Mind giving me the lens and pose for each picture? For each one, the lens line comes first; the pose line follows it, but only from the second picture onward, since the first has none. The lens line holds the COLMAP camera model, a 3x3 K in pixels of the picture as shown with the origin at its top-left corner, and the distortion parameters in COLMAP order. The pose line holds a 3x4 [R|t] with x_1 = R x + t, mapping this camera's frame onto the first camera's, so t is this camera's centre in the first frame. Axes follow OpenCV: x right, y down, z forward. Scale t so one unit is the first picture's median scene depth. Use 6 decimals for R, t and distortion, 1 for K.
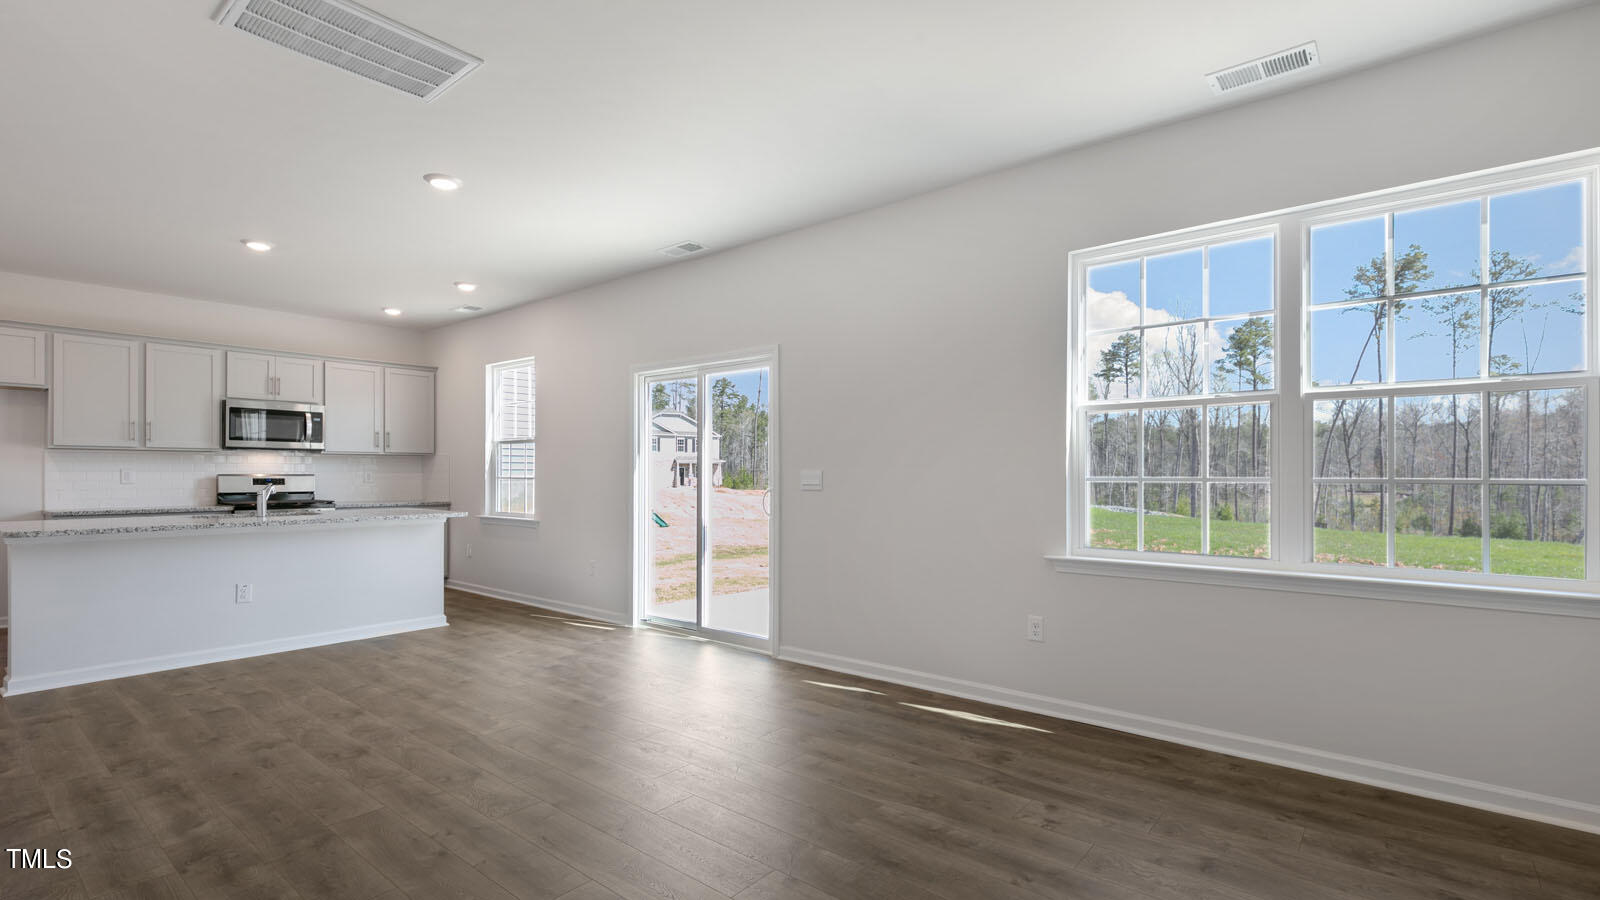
lens RADIAL K [[735.3, 0, 811.0], [0, 735.3, 468.4], [0, 0, 1]] dist [0.003023, 0.000027]
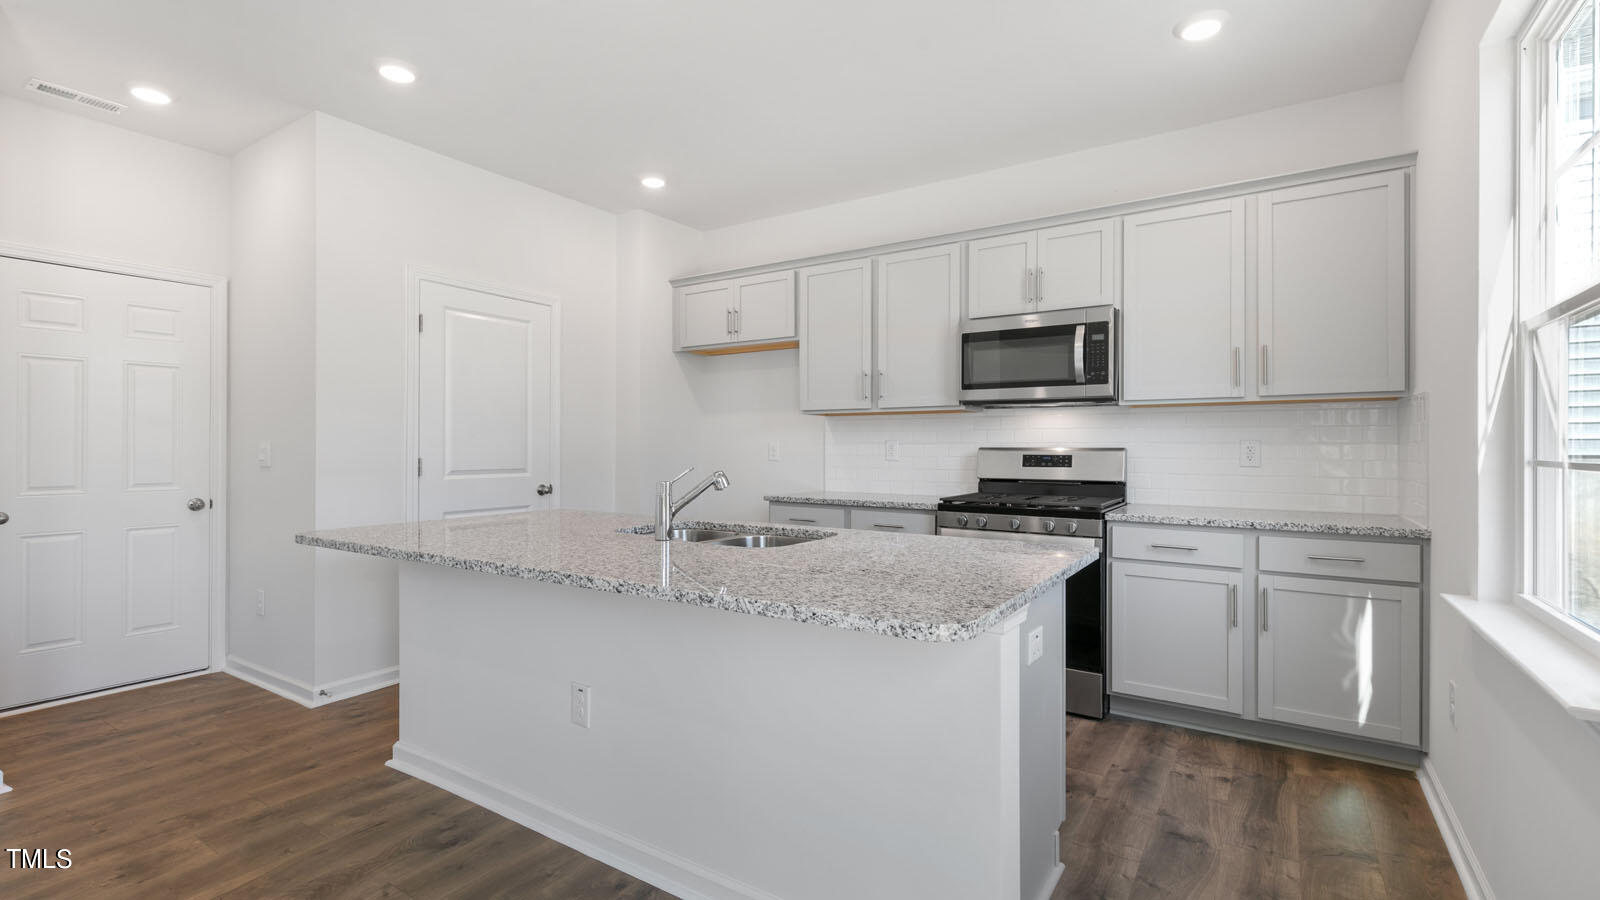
lens RADIAL K [[720.2, 0, 805.9], [0, 720.2, 452.5], [0, 0, 1]] dist [0.003525, 0.000003]
pose [[0.108653, 0.006059, -0.994061, -0.308431], [0.006751, 0.999954, 0.006833, 0.009471], [0.994057, -0.007454, 0.108607, 1.096642]]
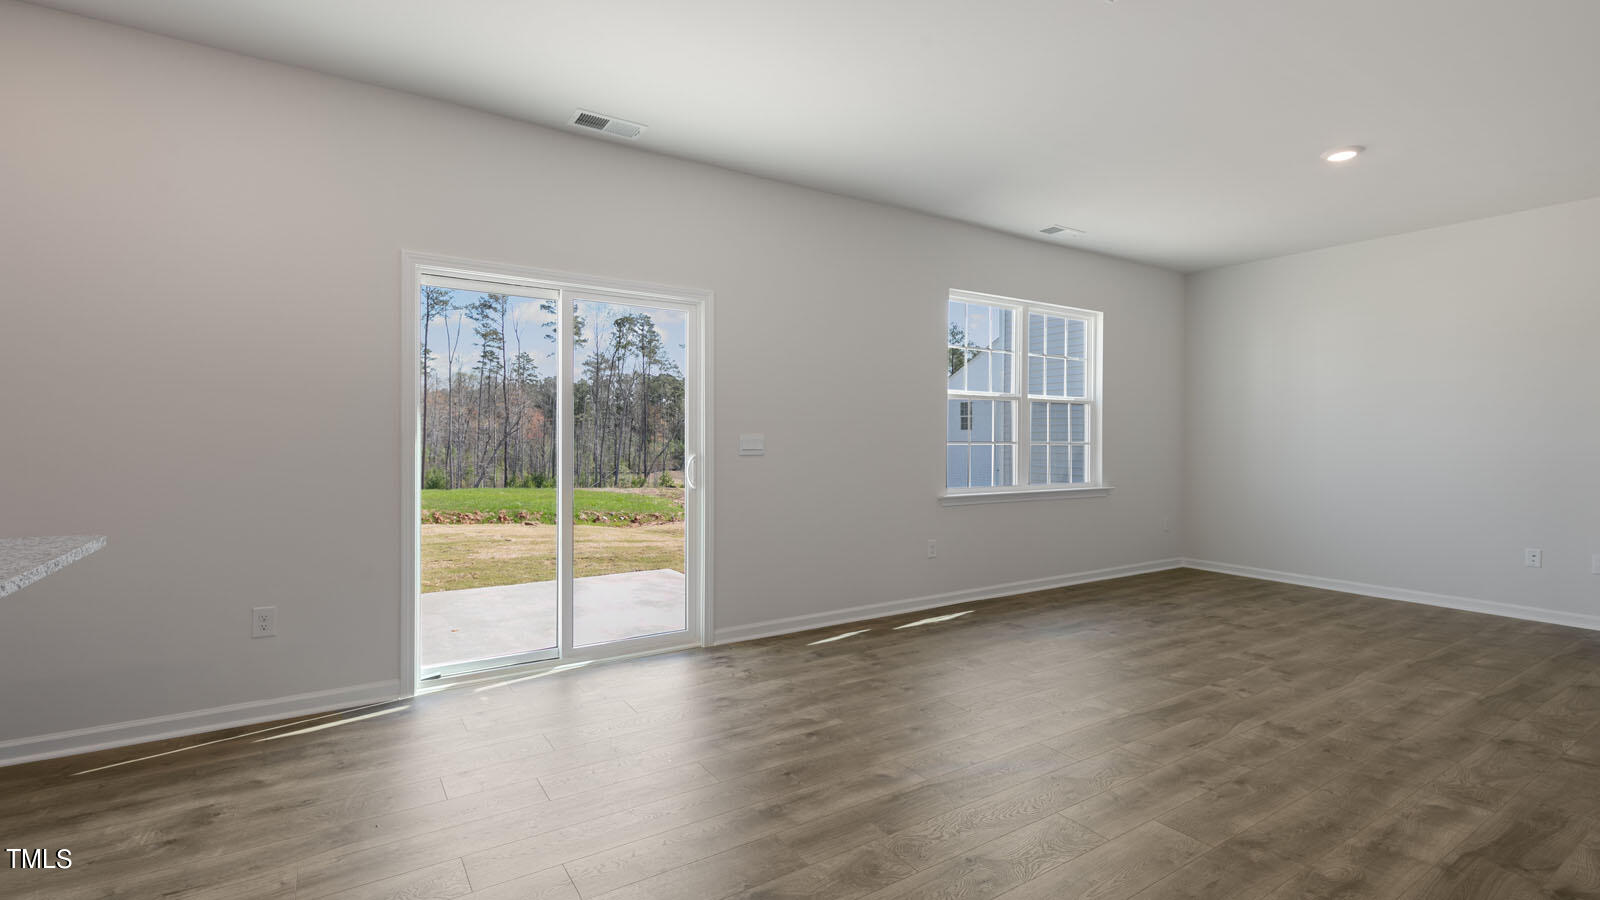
lens RADIAL K [[725.0, 0, 805.9], [0, 725.0, 440.3], [0, 0, 1]] dist [0.001531, -0.000225]
pose [[0.296560, 0.000275, 0.955014, -0.843560], [-0.012220, 0.999919, 0.003507, 0.006548], [-0.954936, -0.012710, 0.296539, 0.634468]]
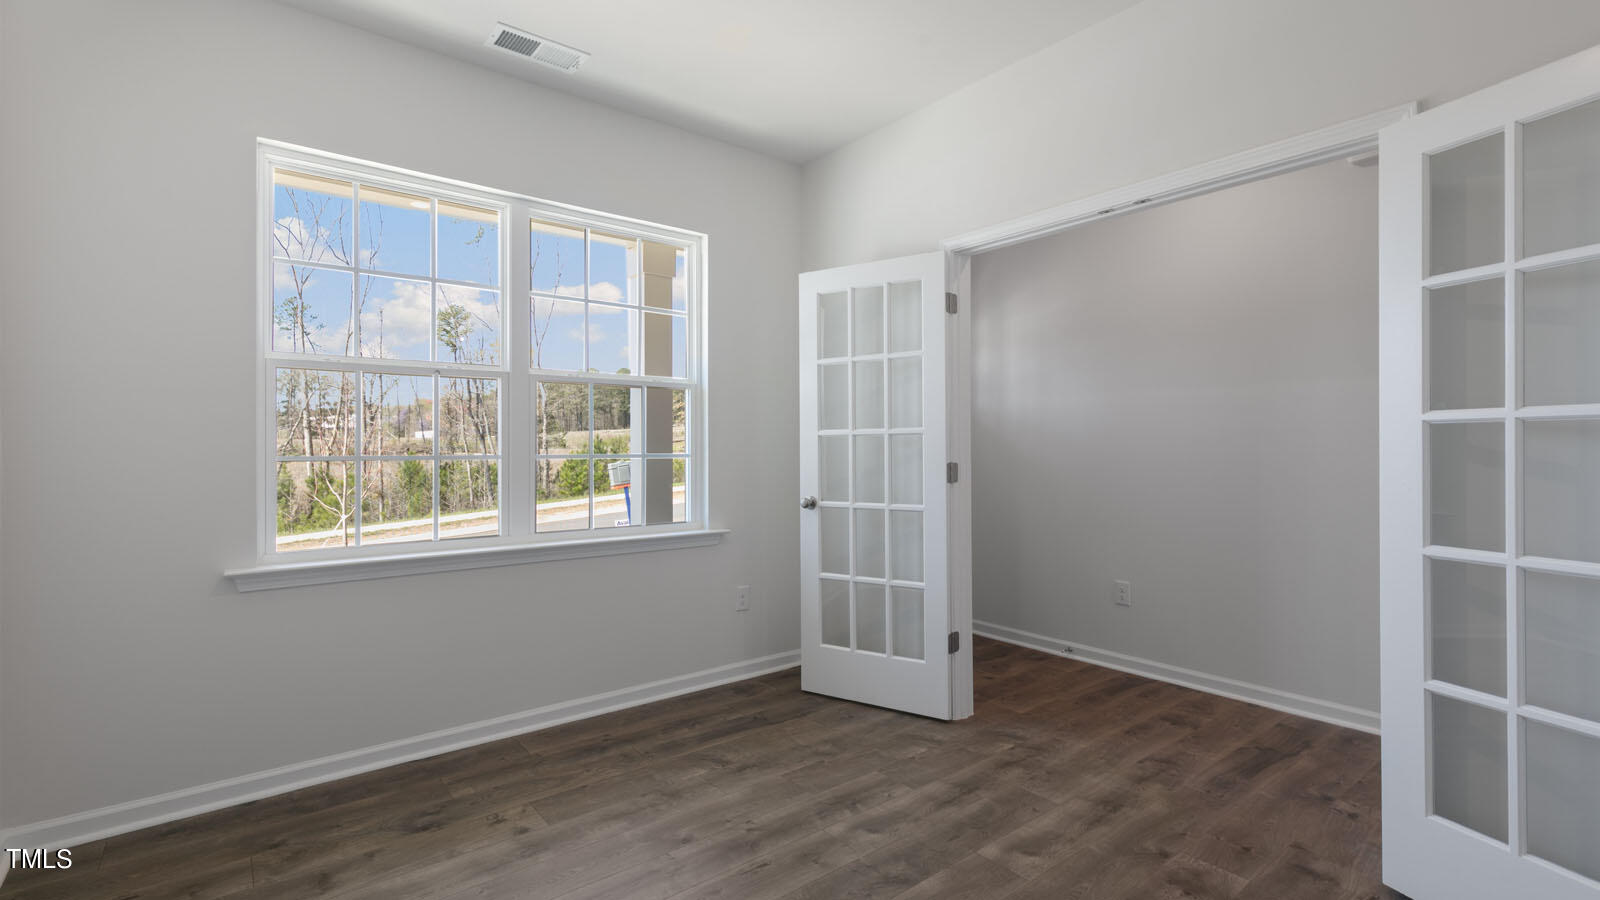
lens RADIAL K [[720.2, 0, 805.9], [0, 720.2, 452.5], [0, 0, 1]] dist [0.003525, 0.000003]
pose [[0.205188, -0.007499, 0.978694, -0.167856], [-0.004327, 0.999954, 0.008569, -0.000075], [-0.978713, -0.005993, 0.205146, 0.257442]]
